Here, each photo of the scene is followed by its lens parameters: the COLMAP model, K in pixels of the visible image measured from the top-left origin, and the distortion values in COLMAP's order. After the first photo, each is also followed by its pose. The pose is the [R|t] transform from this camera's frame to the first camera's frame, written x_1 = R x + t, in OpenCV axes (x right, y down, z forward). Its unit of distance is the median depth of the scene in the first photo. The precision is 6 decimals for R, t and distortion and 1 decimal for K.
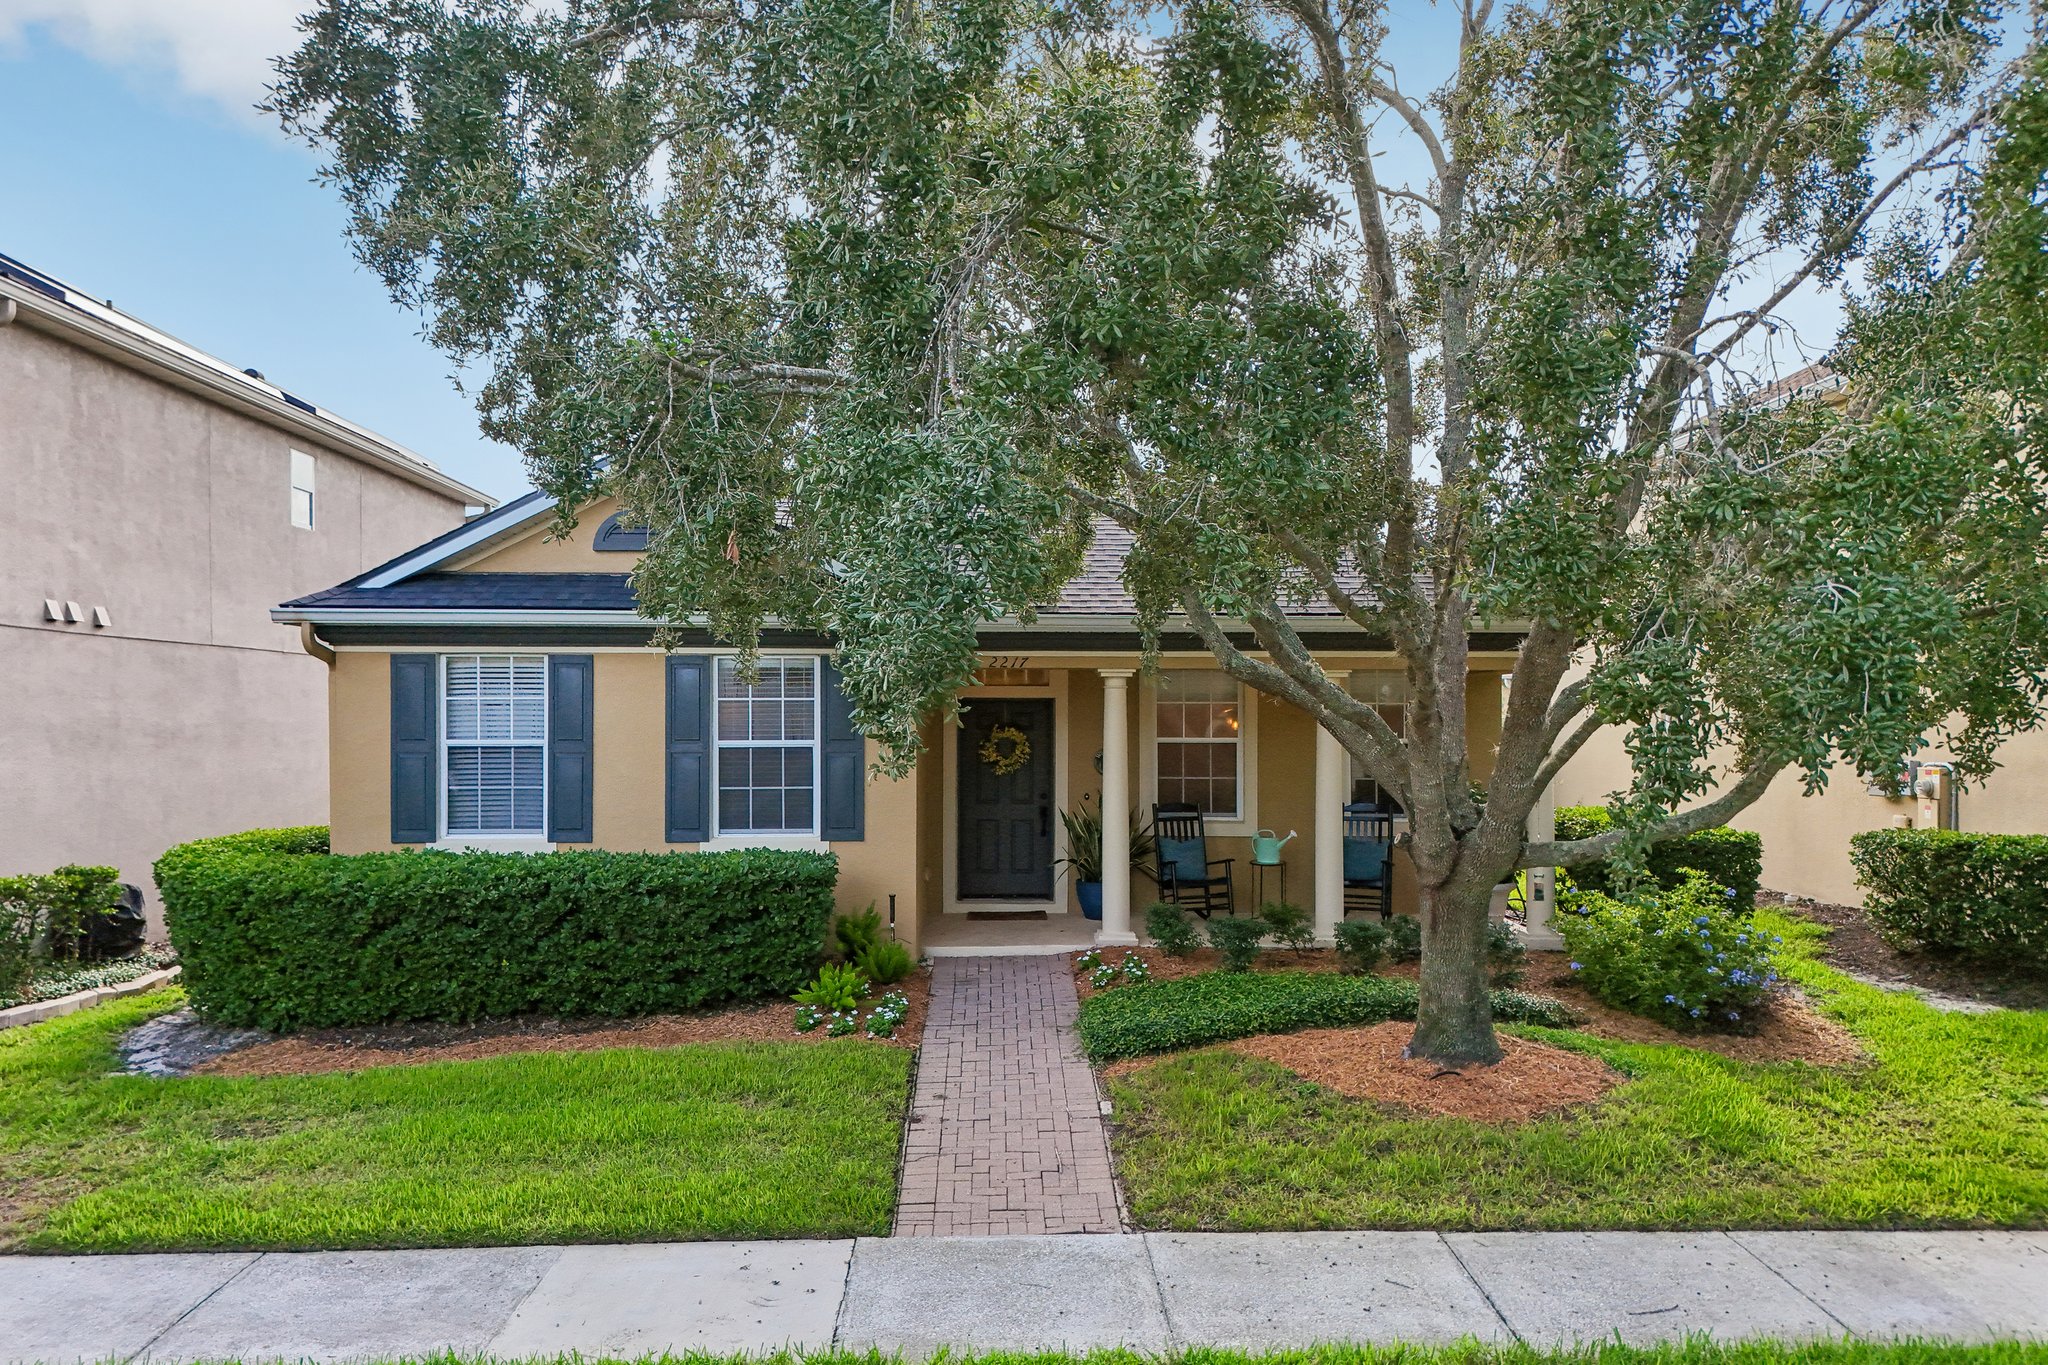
lens RADIAL K [[1525.6, 0, 1024.0], [0, 1525.6, 682.5], [0, 0, 1]] dist [-0.008795, -0.012047]
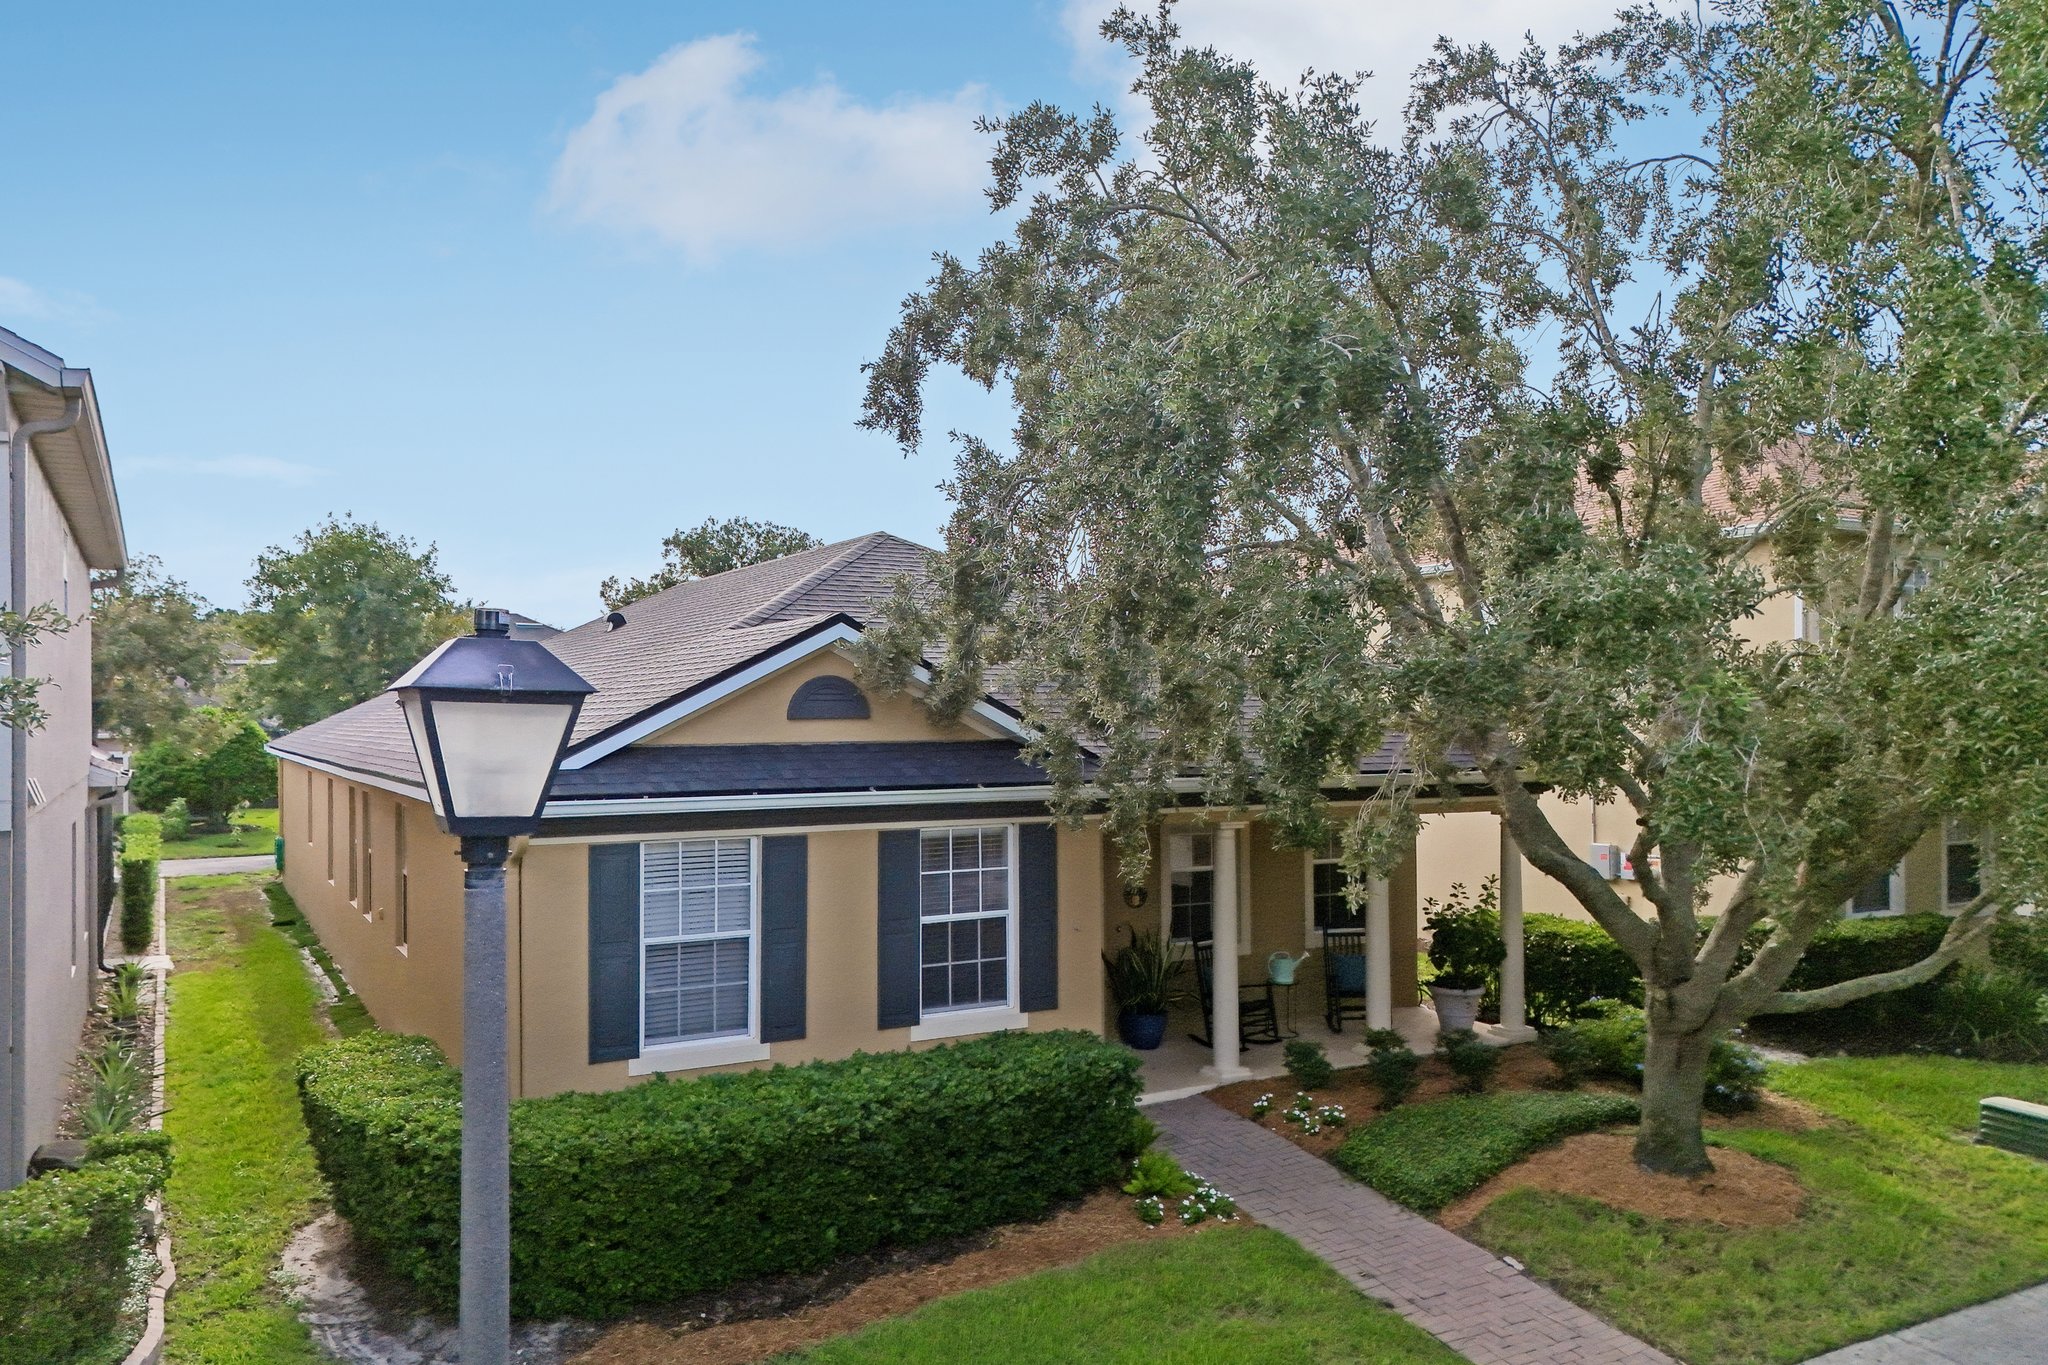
lens RADIAL K [[1525.6, 0, 1024.0], [0, 1525.6, 682.5], [0, 0, 1]] dist [-0.008795, -0.012047]
pose [[0.908422, 0.000001, 0.418055, -0.550967], [0.005761, 0.999905, -0.012521, -0.097968], [-0.418016, 0.013782, 0.908335, 0.107319]]
